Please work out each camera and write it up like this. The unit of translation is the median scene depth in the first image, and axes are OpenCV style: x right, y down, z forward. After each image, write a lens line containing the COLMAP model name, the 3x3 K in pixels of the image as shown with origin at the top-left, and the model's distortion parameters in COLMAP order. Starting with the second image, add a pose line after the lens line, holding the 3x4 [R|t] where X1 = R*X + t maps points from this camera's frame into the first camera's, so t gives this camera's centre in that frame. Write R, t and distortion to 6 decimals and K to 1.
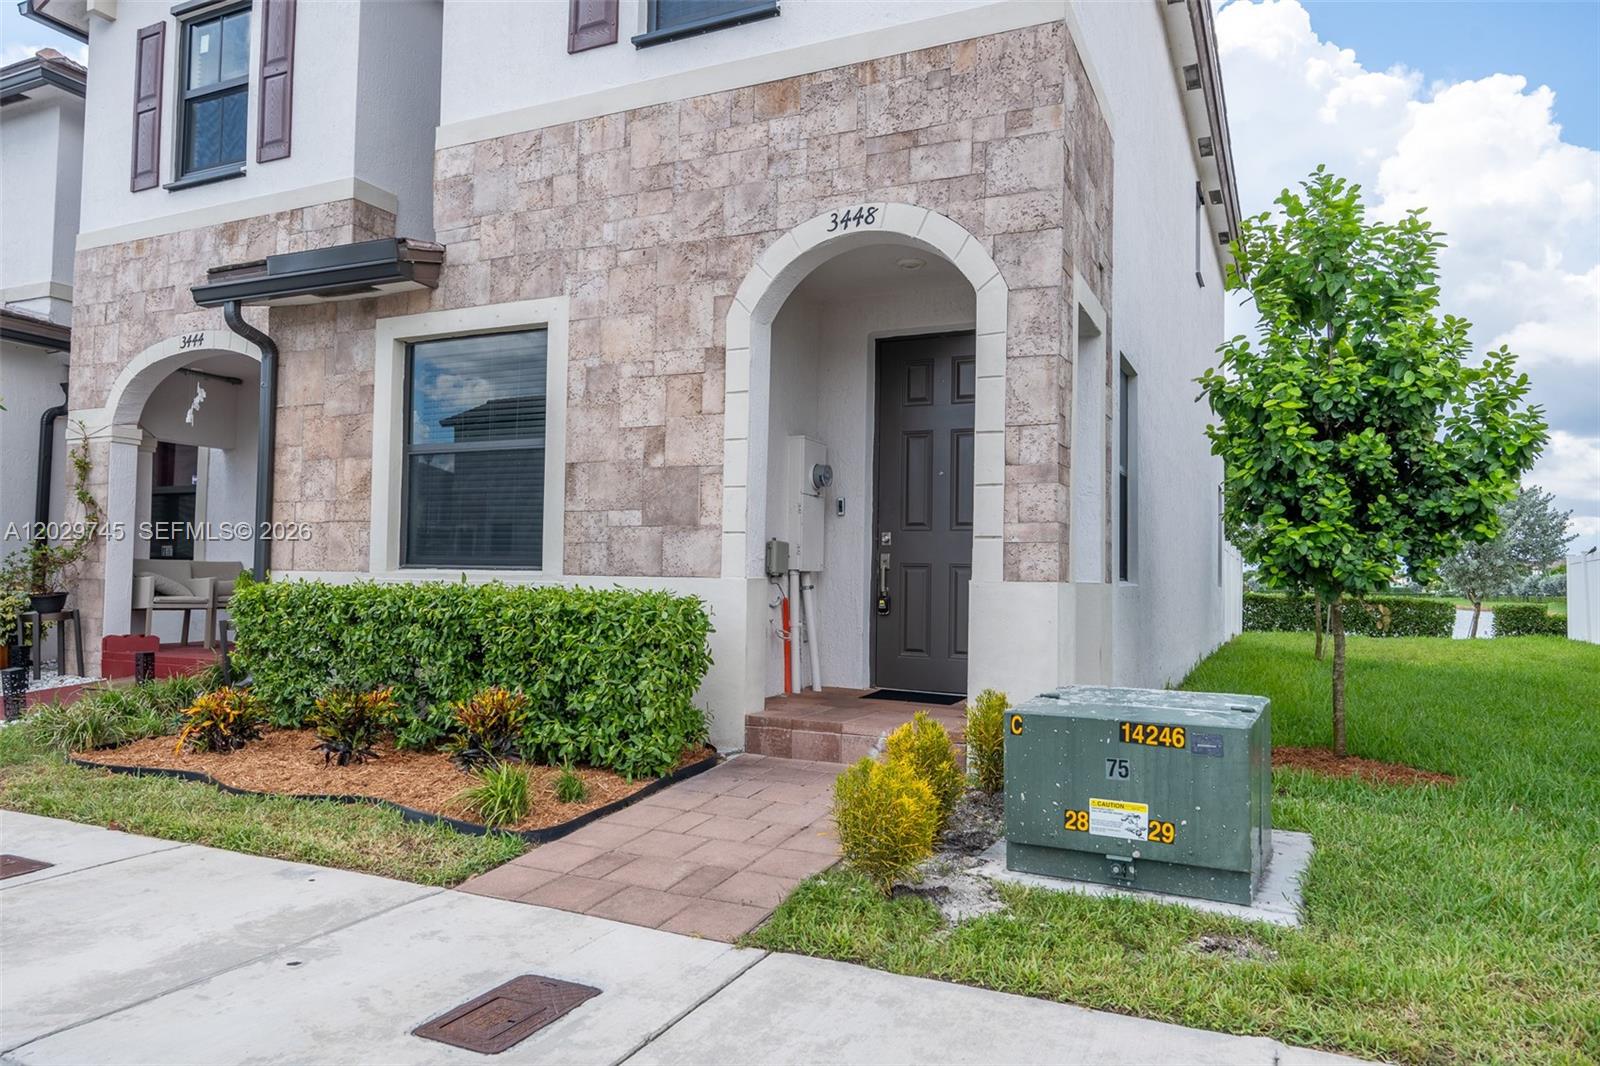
lens RADIAL K [[1014.3, 0, 776.7], [0, 1014.3, 536.8], [0, 0, 1]] dist [0.002134, 0.000394]
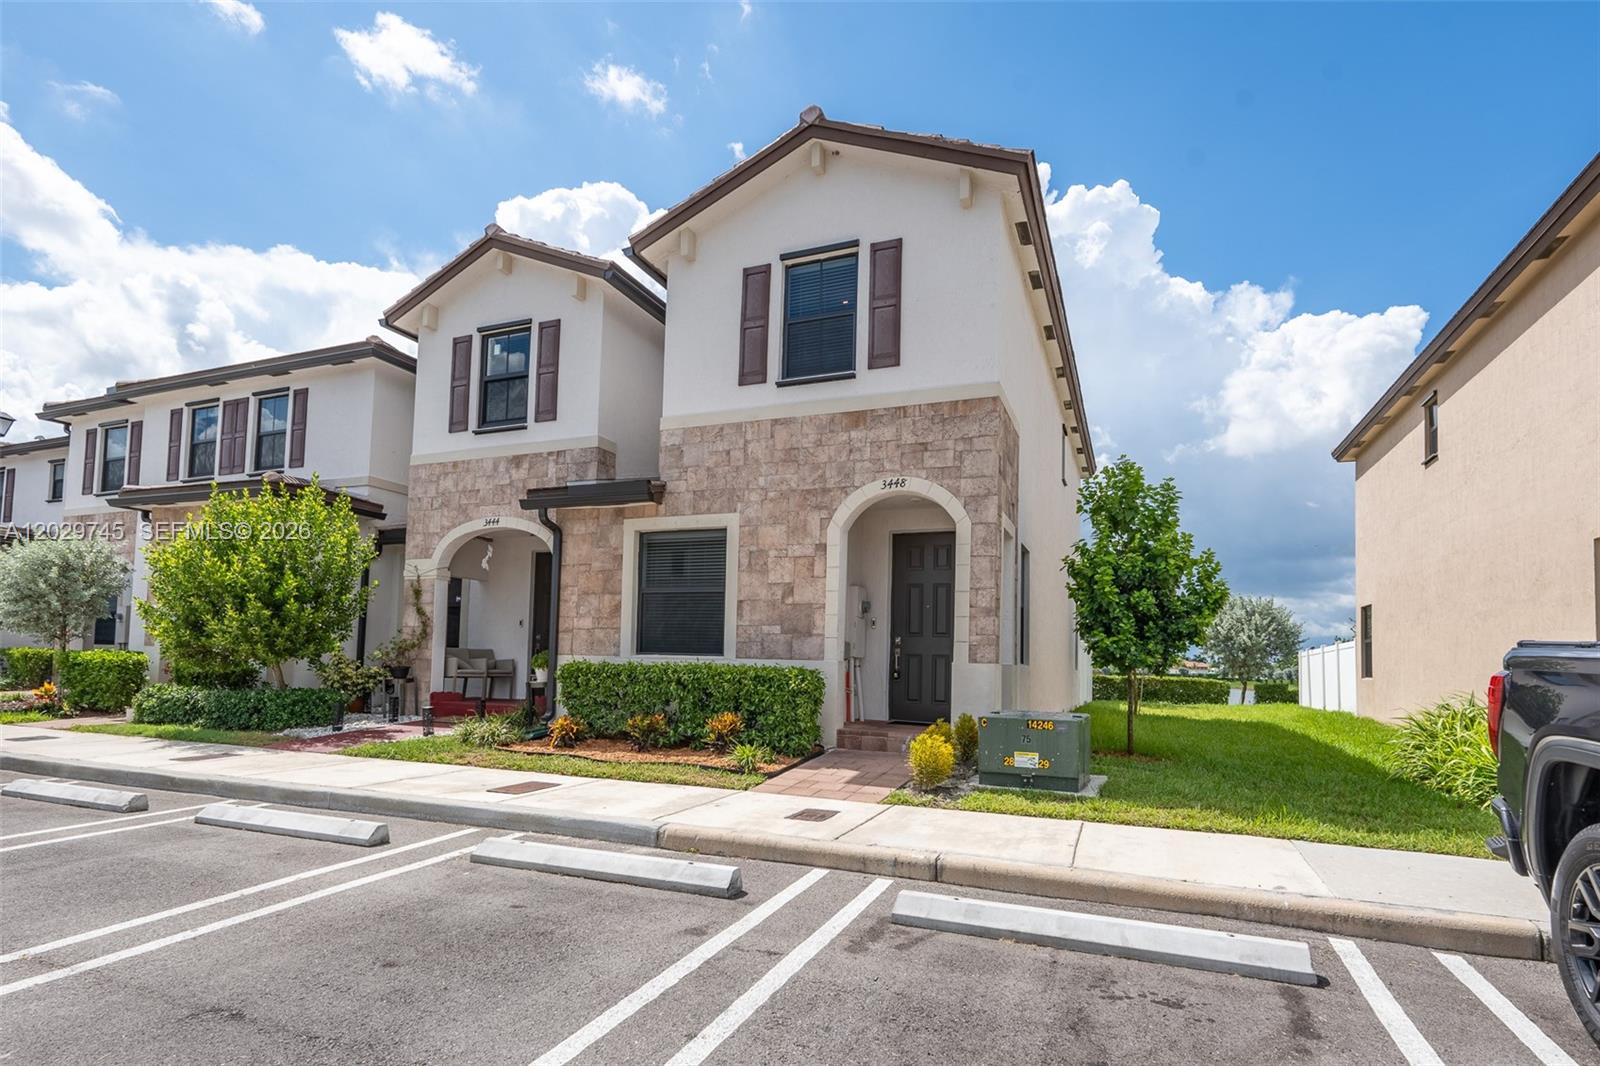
lens RADIAL K [[749.4, 0, 789.8], [0, 749.4, 626.4], [0, 0, 1]] dist [-0.001849, 0.000060]
pose [[0.999057, 0.009740, 0.042307, -0.175393], [-0.009383, 0.999919, -0.008625, -0.012521], [-0.042387, 0.008220, 0.999067, -0.438826]]
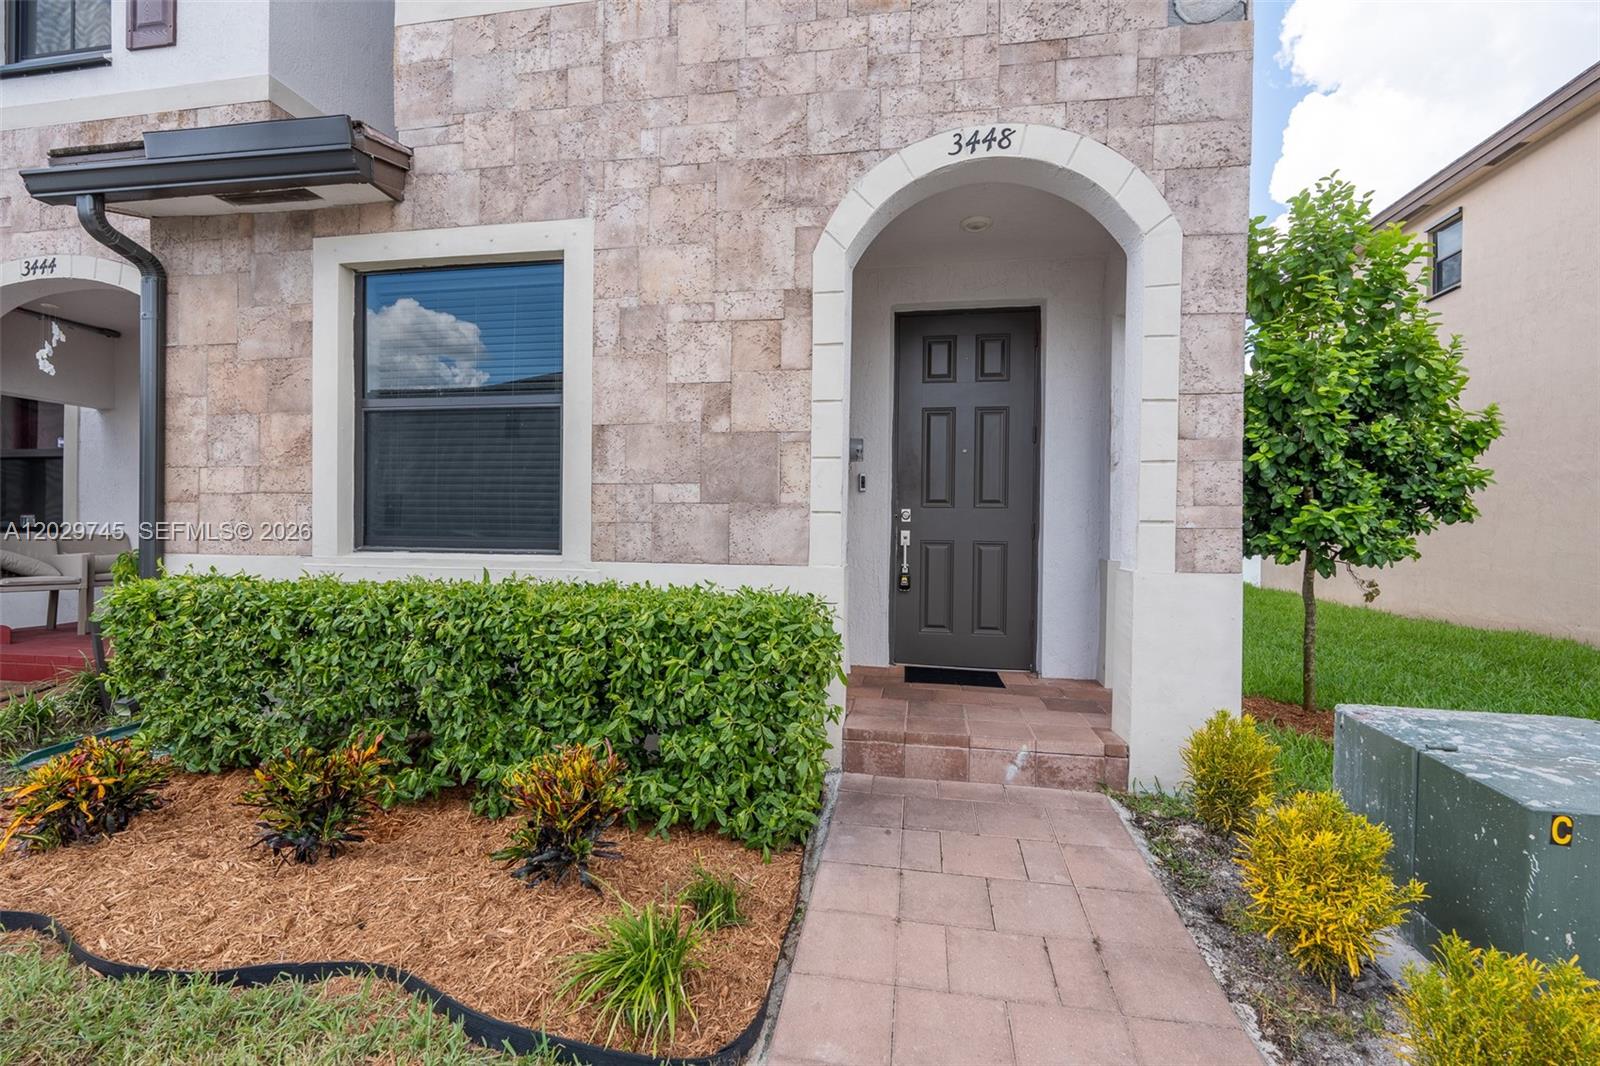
lens RADIAL K [[701.8, 0, 800.8], [0, 701.8, 538.0], [0, 0, 1]] dist [-0.004399, 0.000418]
pose [[0.962700, -0.007101, 0.270476, -0.208208], [-0.006516, 0.998757, 0.049412, -0.011158], [-0.270491, -0.049332, 0.961458, 0.422086]]
